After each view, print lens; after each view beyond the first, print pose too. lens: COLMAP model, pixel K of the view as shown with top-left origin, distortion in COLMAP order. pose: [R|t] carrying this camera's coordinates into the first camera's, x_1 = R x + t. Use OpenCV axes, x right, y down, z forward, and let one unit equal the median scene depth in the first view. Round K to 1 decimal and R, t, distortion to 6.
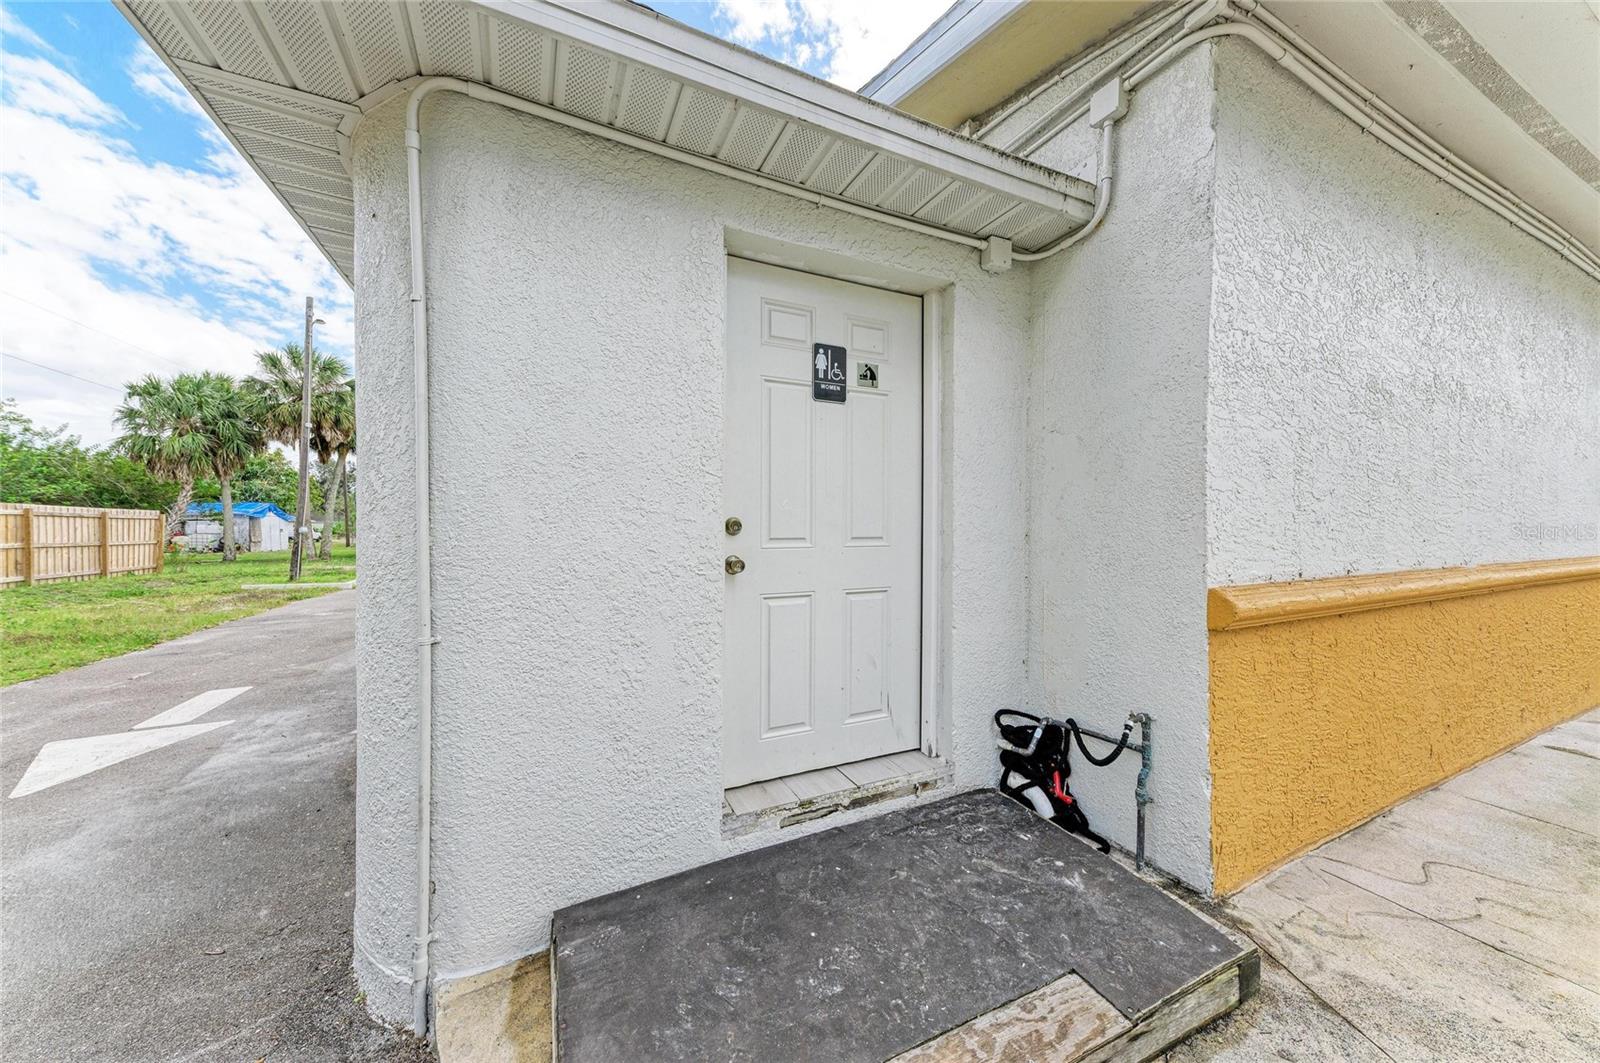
lens RADIAL K [[534.2, 0, 800.0], [0, 534.2, 531.5], [0, 0, 1]] dist [0.000026, -0.001119]
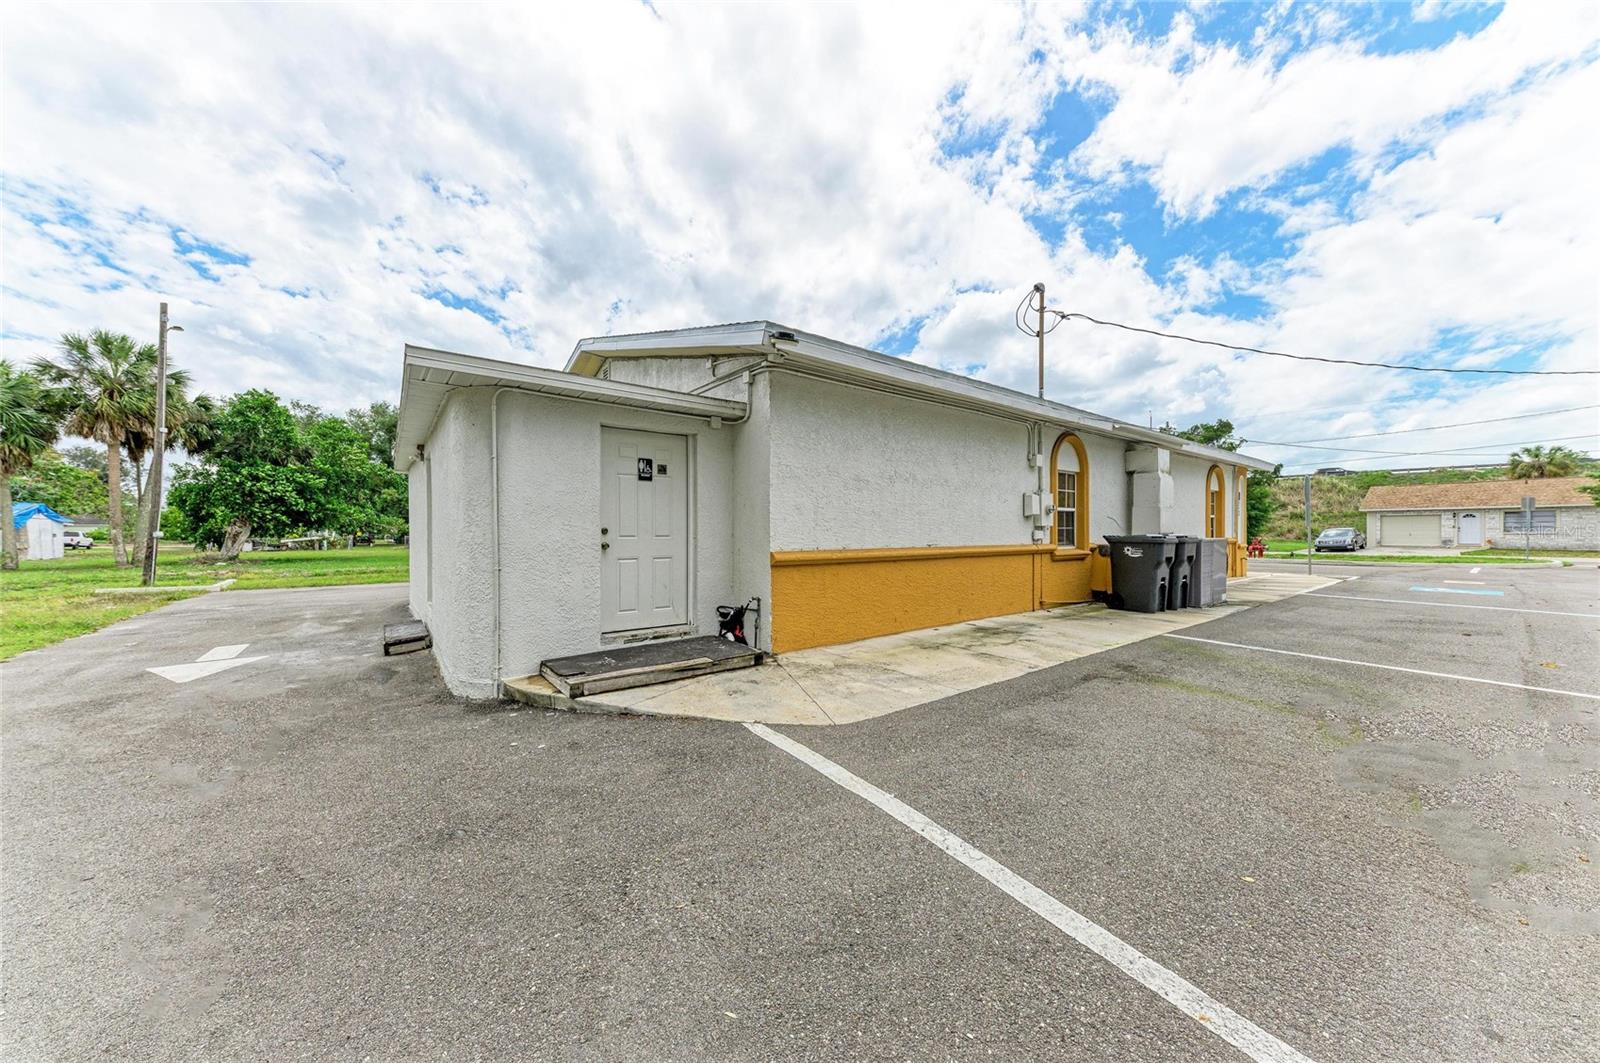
lens RADIAL K [[534.2, 0, 800.0], [0, 534.2, 531.5], [0, 0, 1]] dist [0.000026, -0.001119]
pose [[0.977307, -0.003949, 0.211790, 0.230566], [0.004624, 0.999986, -0.002689, 0.002841], [-0.211777, 0.003607, 0.977311, -1.580562]]
